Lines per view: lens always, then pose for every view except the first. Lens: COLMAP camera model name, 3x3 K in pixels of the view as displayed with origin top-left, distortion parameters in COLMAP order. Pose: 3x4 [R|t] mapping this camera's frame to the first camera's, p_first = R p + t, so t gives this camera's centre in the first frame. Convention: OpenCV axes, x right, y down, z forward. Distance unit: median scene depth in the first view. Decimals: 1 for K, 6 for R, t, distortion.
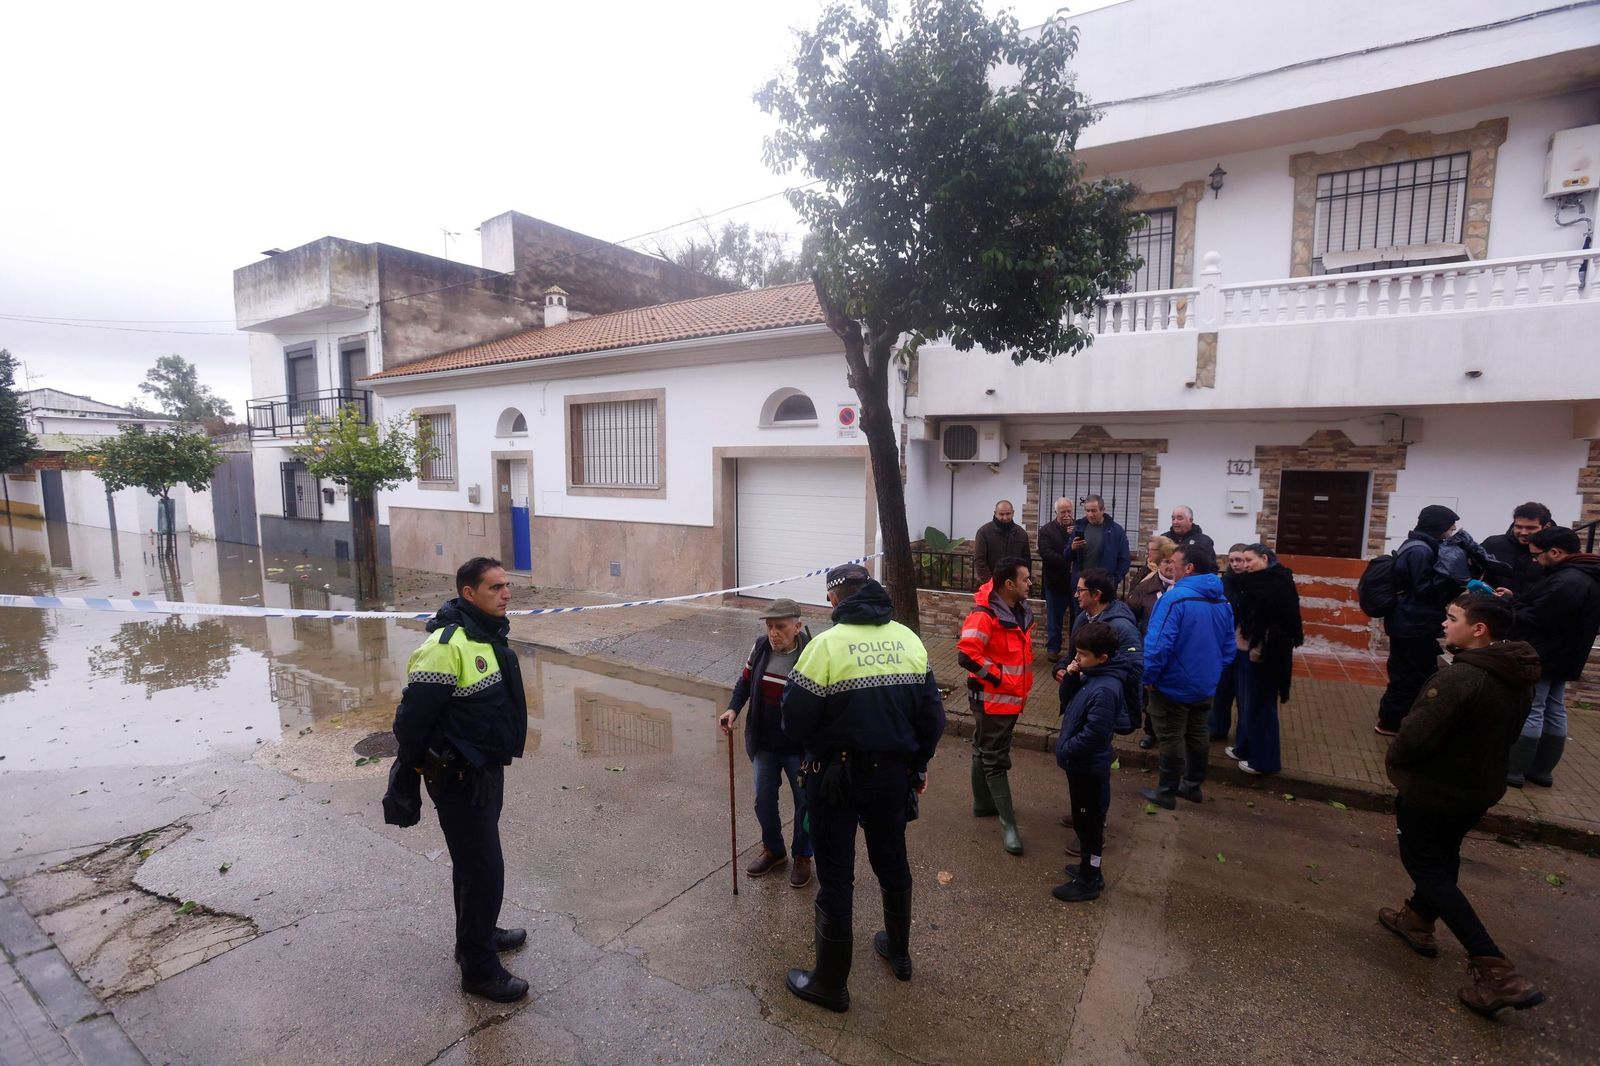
lens RADIAL K [[725.1, 0, 803.5], [0, 725.1, 552.7], [0, 0, 1]] dist [-0.076677, 0.031786]
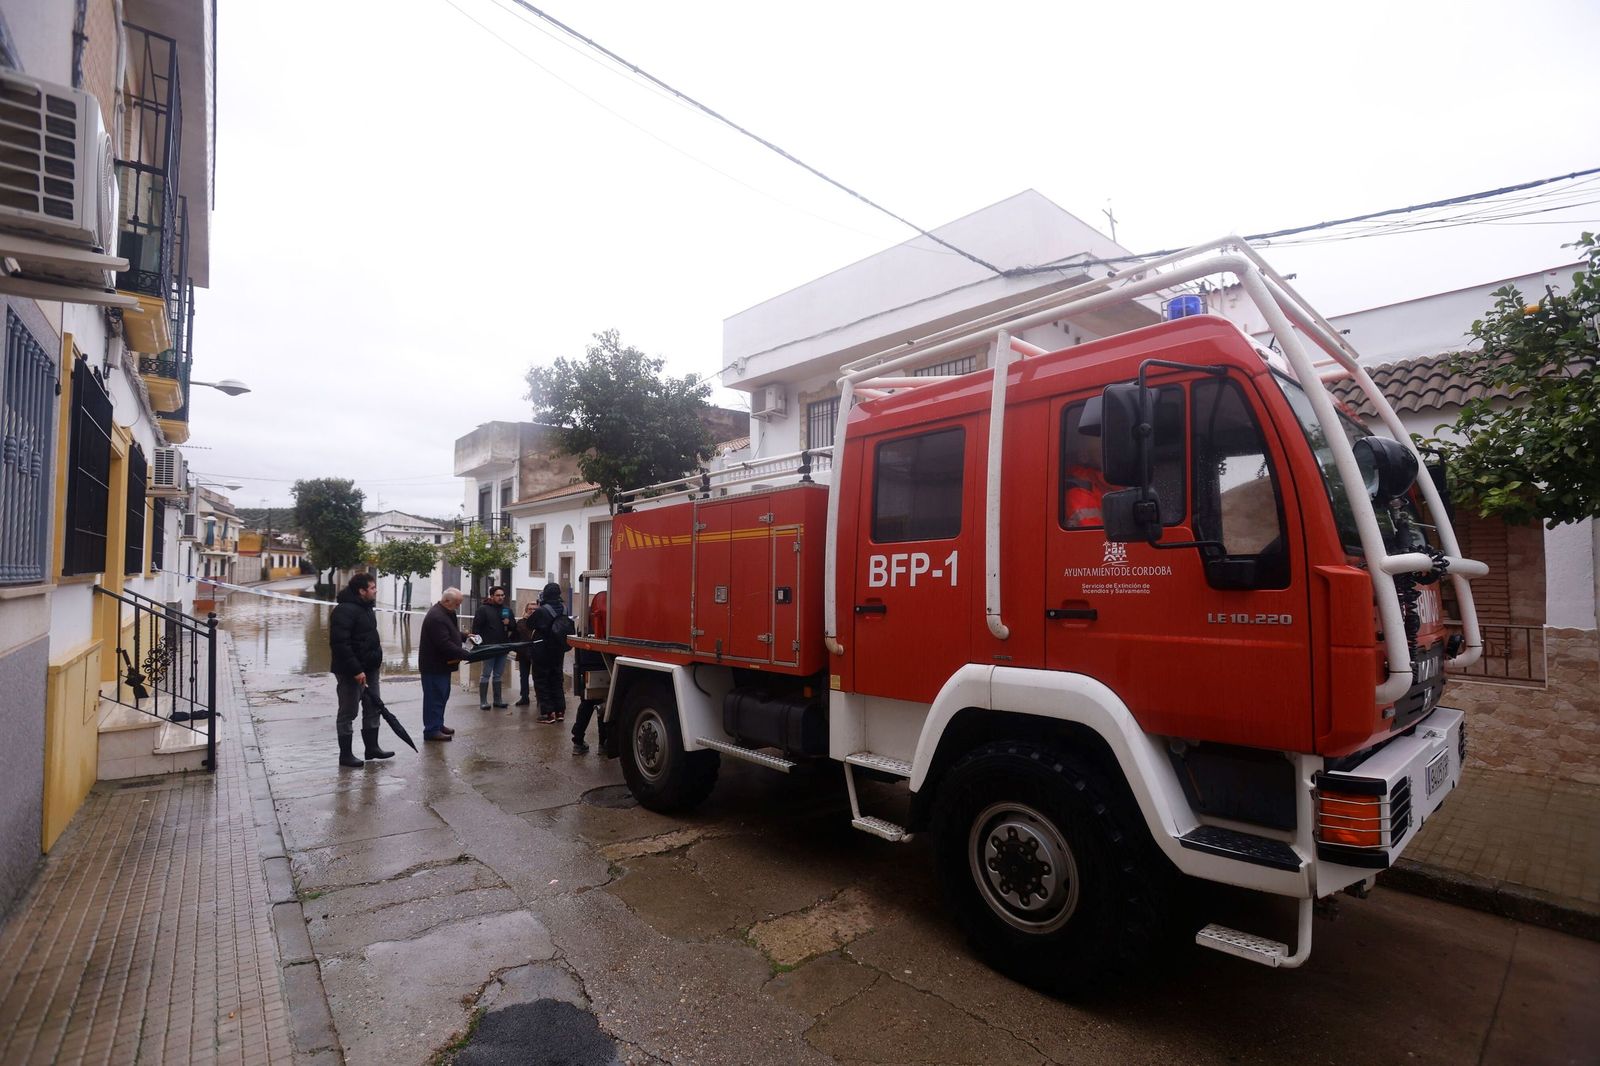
lens RADIAL K [[748.6, 0, 800.0], [0, 748.6, 533.0], [0, 0, 1]] dist [-0.072578, 0.028566]
pose [[0.943794, -0.016903, -0.330102, 0.517818], [-0.039969, 0.985527, -0.164739, 0.054072], [0.328109, 0.168674, 0.929459, -0.296500]]
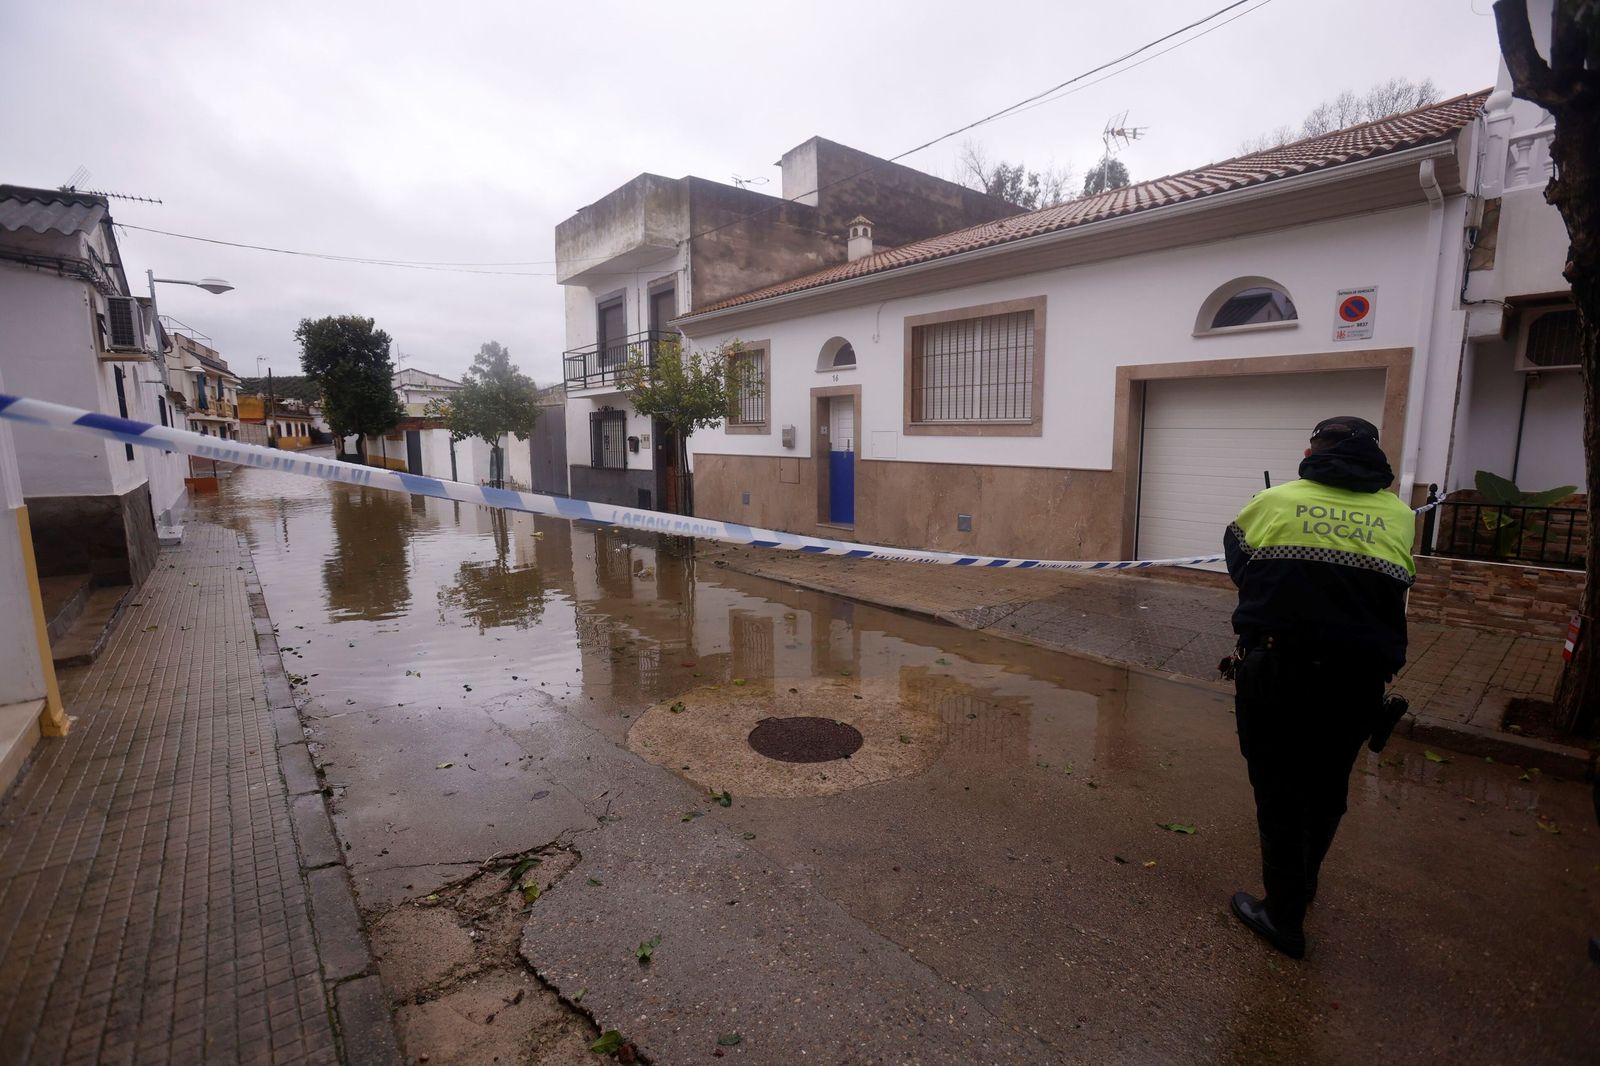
lens RADIAL K [[725.1, 0, 803.5], [0, 725.1, 552.7], [0, 0, 1]] dist [-0.076677, 0.031786]
pose [[0.947601, 0.045832, -0.316150, -0.128526], [-0.032845, 0.998388, 0.046290, 0.017975], [0.317762, -0.033481, 0.947579, 0.115898]]
